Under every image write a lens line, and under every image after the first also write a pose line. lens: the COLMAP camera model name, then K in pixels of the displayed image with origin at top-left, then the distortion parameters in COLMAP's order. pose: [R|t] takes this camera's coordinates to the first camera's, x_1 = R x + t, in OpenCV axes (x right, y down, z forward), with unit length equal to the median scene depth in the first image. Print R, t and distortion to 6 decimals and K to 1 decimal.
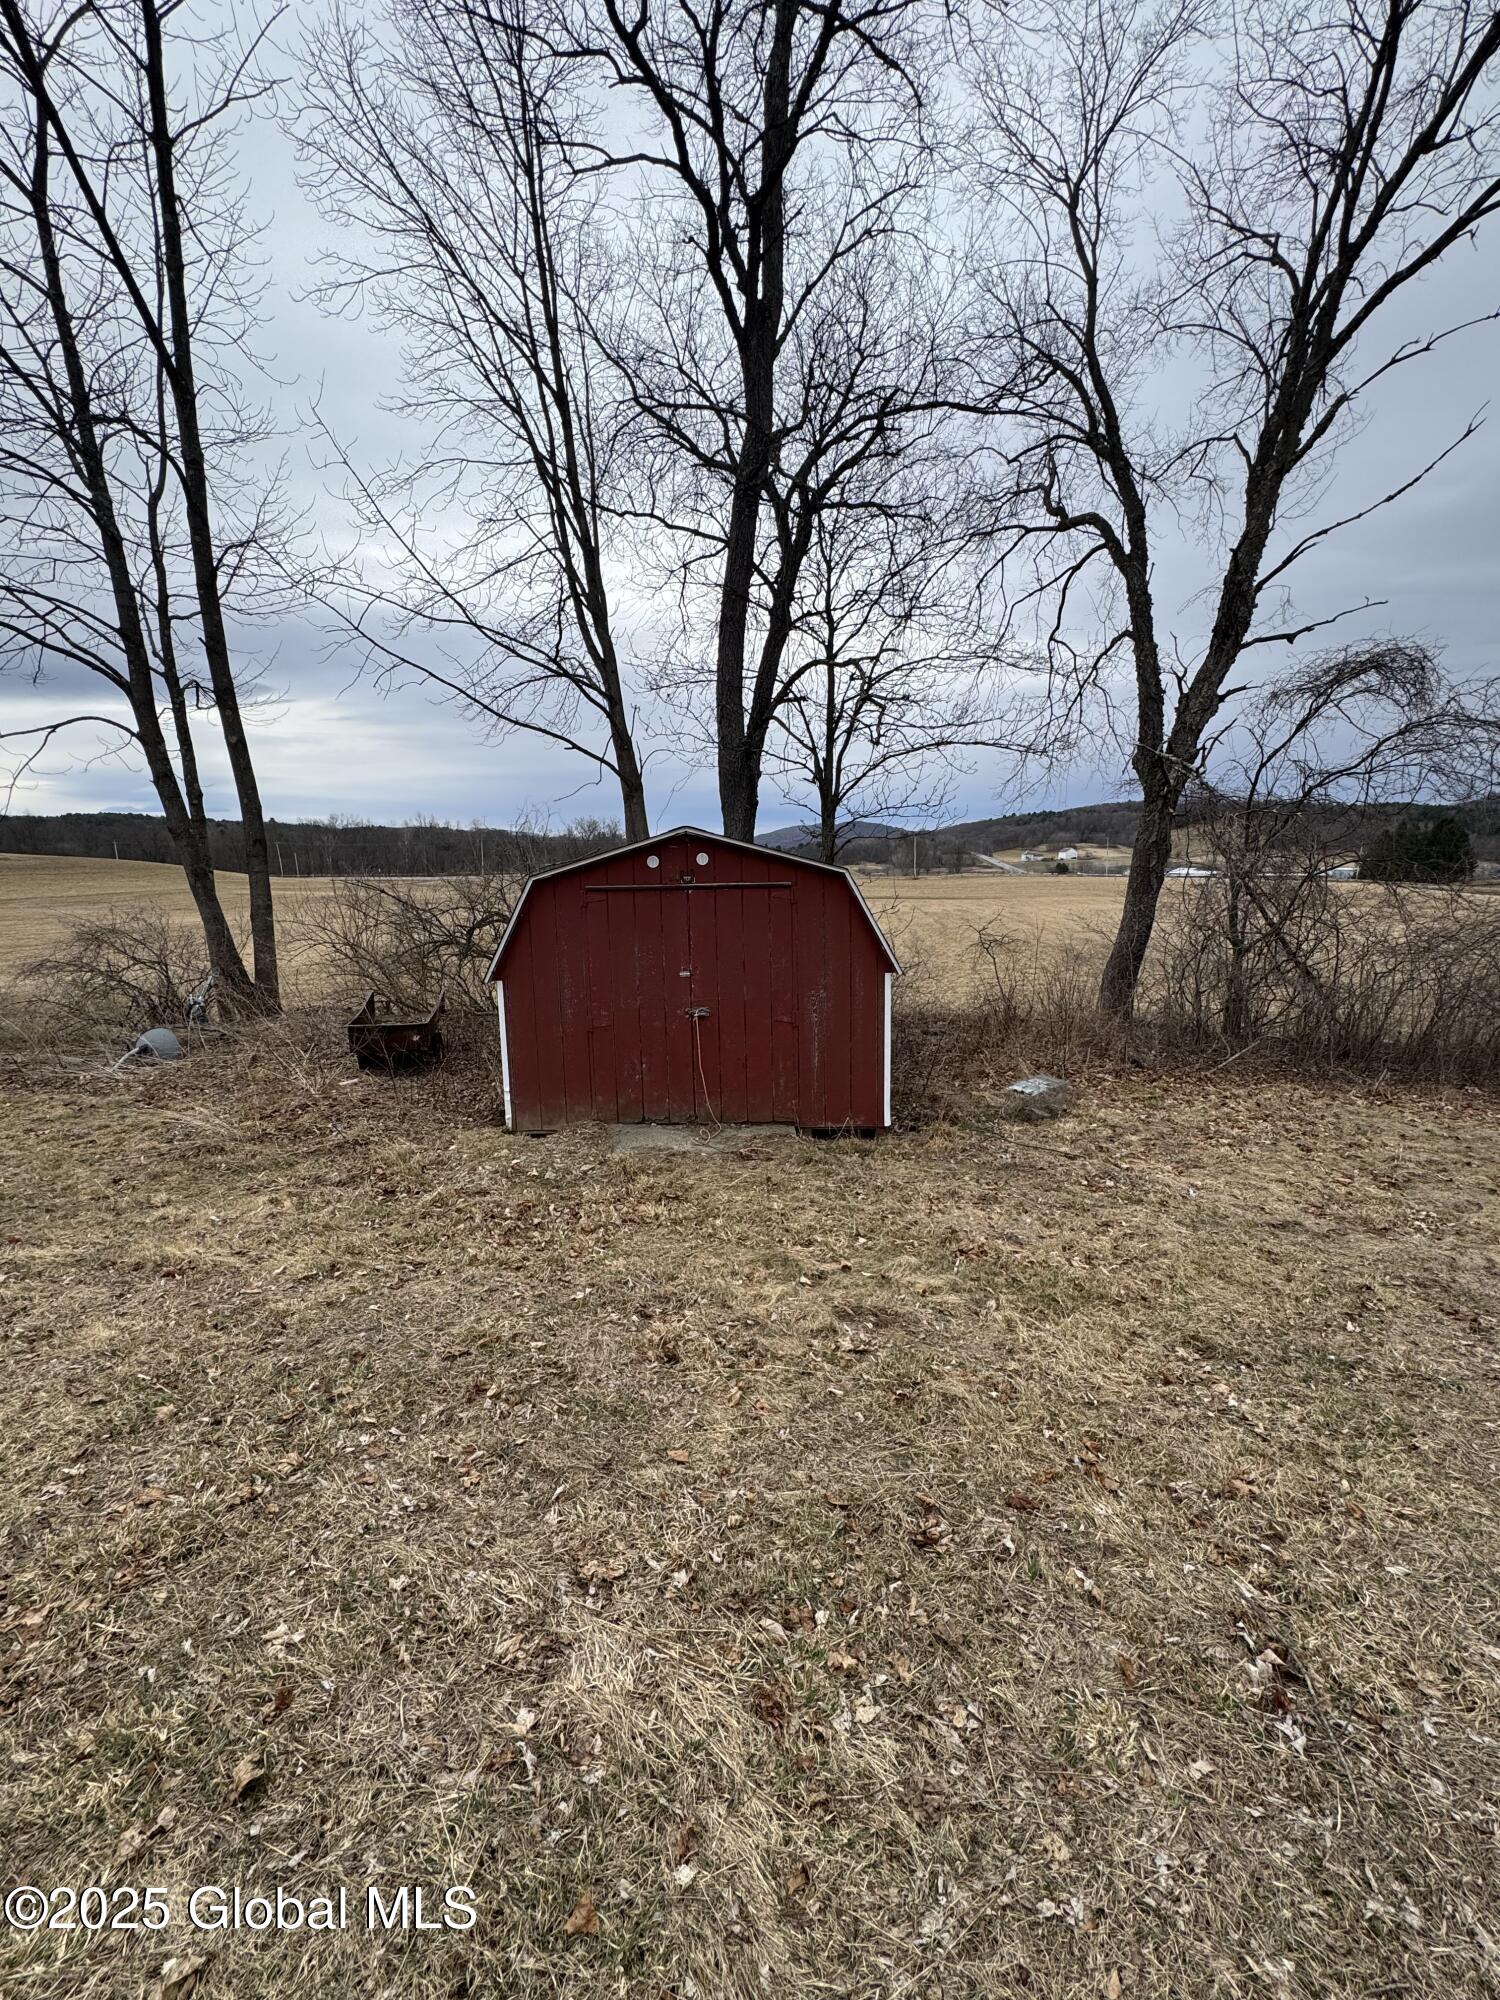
lens RADIAL K [[796.3, 0, 750.0], [0, 796.3, 1000.0], [0, 0, 1]] dist [-0.002408, 0.000497]
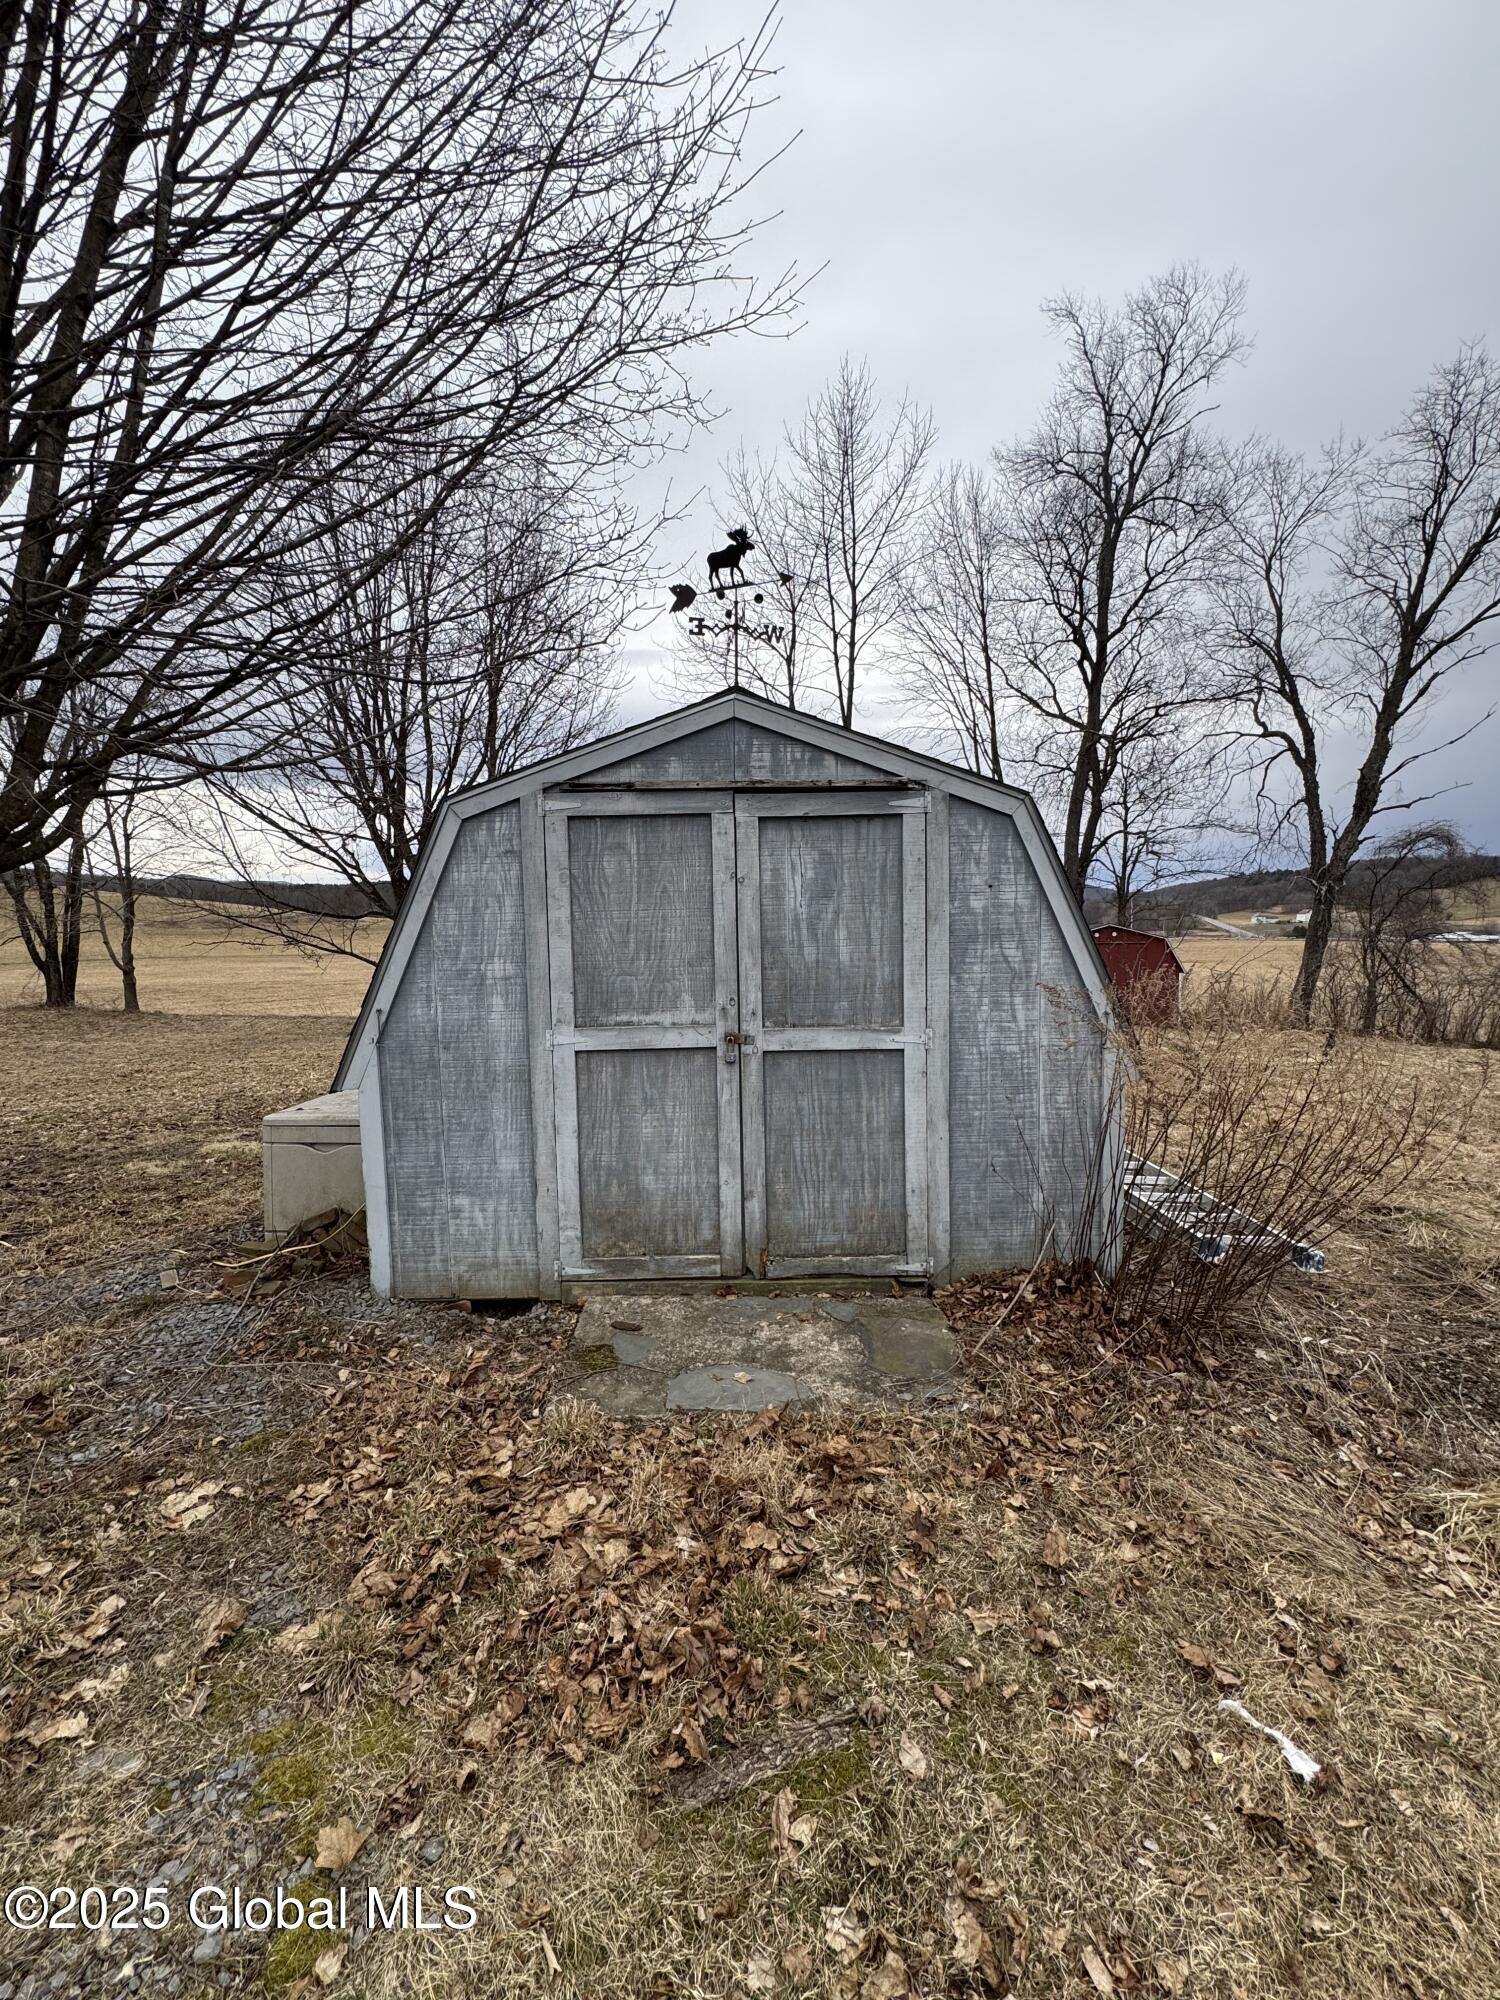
lens RADIAL K [[796.3, 0, 750.0], [0, 796.3, 1000.0], [0, 0, 1]] dist [-0.002408, 0.000497]
pose [[0.971960, 0.015845, -0.234610, -0.323452], [-0.034488, 0.996543, -0.075577, 0.163371], [0.232602, 0.081549, 0.969147, -1.025806]]
